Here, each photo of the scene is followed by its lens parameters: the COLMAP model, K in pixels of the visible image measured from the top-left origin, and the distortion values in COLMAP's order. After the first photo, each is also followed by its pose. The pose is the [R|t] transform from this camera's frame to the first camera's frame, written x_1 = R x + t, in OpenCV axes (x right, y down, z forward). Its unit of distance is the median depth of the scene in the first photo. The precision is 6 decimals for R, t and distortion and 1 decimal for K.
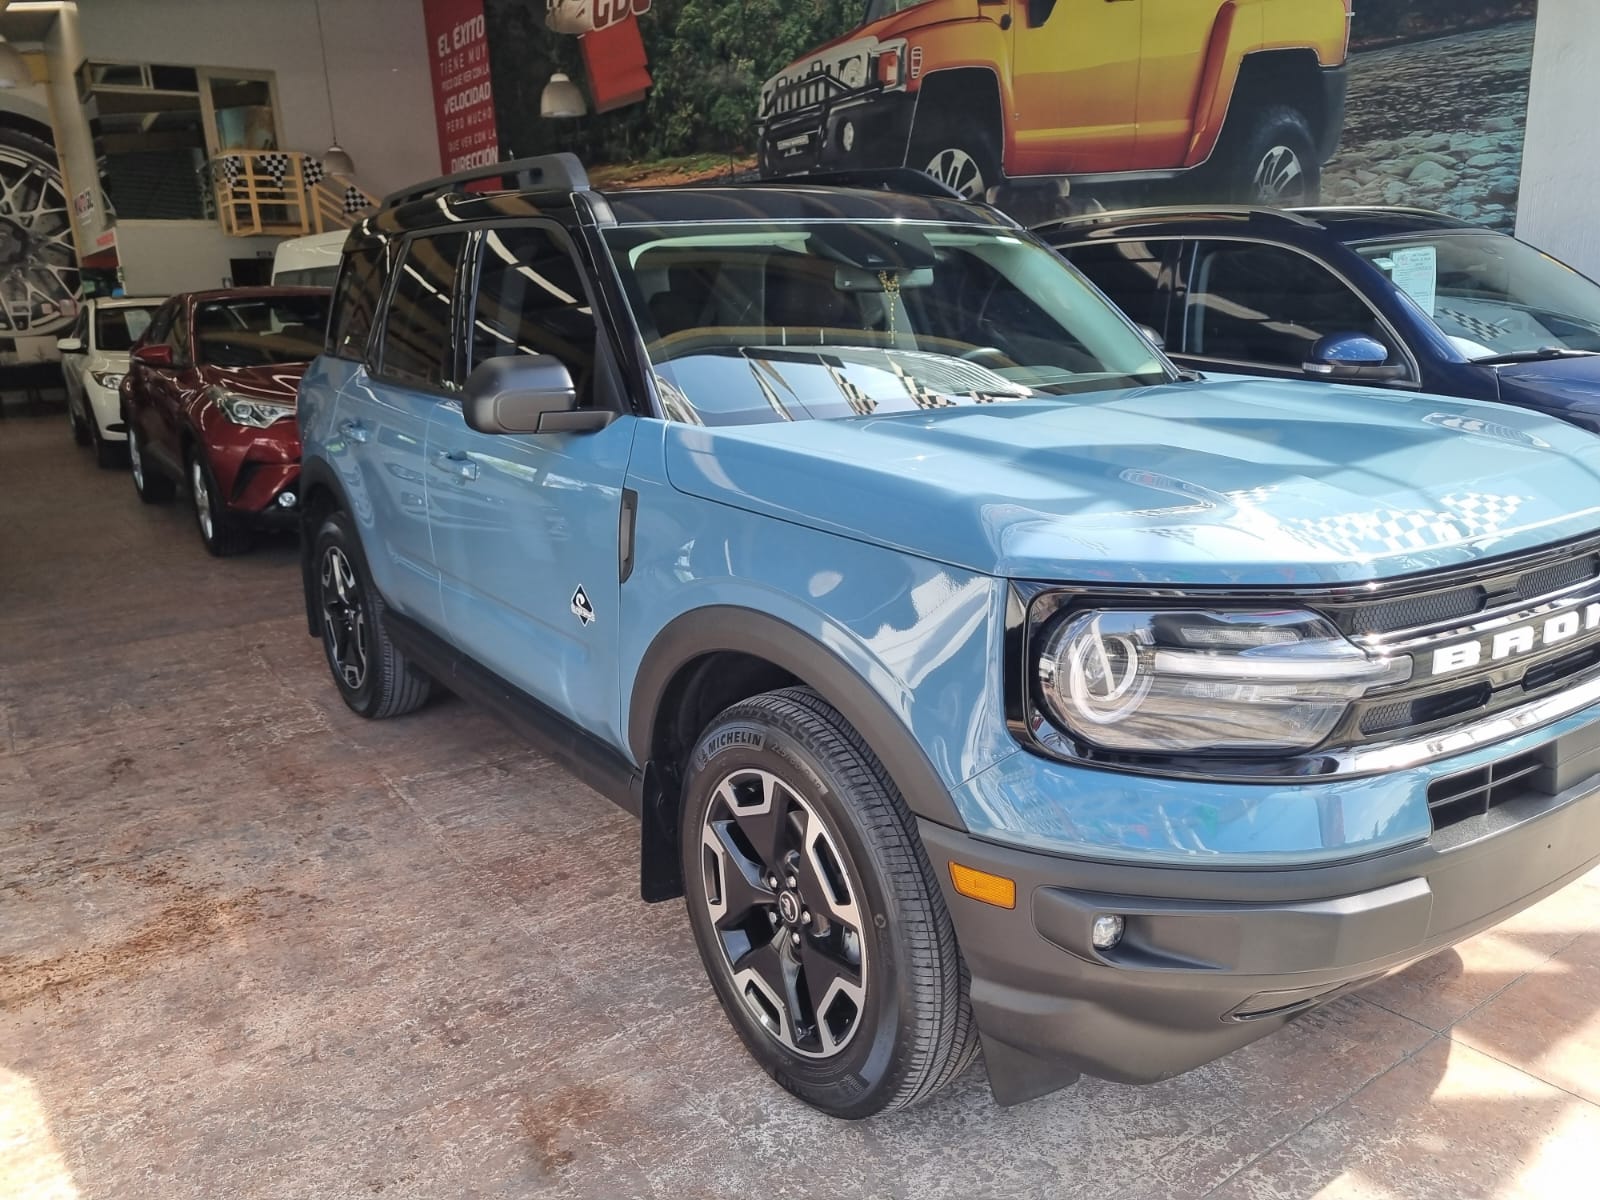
lens RADIAL K [[1241.9, 0, 814.6], [0, 1241.9, 595.6], [0, 0, 1]] dist [0.047612, -0.037853]
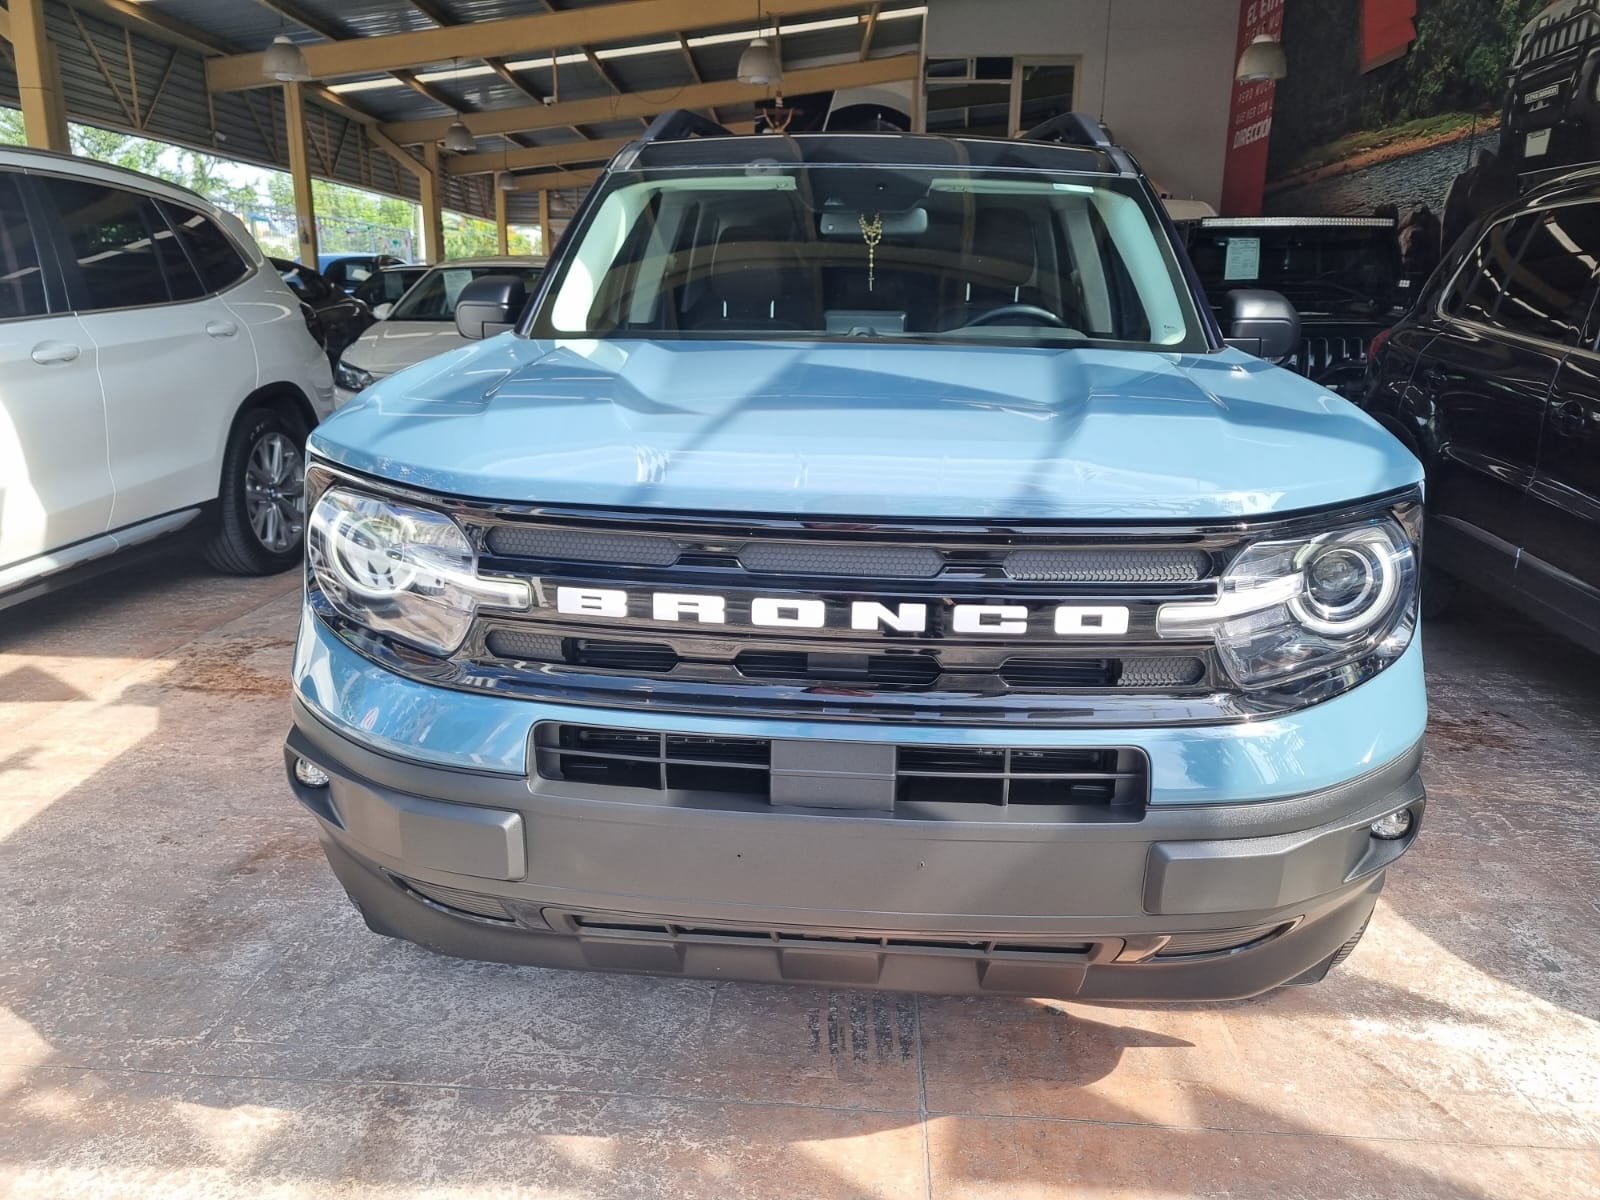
lens RADIAL K [[1241.9, 0, 787.7], [0, 1241.9, 594.1], [0, 0, 1]] dist [0.047612, -0.037853]
pose [[0.766066, 0.198300, -0.611409, 0.153923], [-0.190361, 0.978542, 0.078860, -0.007617], [0.613927, 0.055976, 0.787376, 0.045550]]
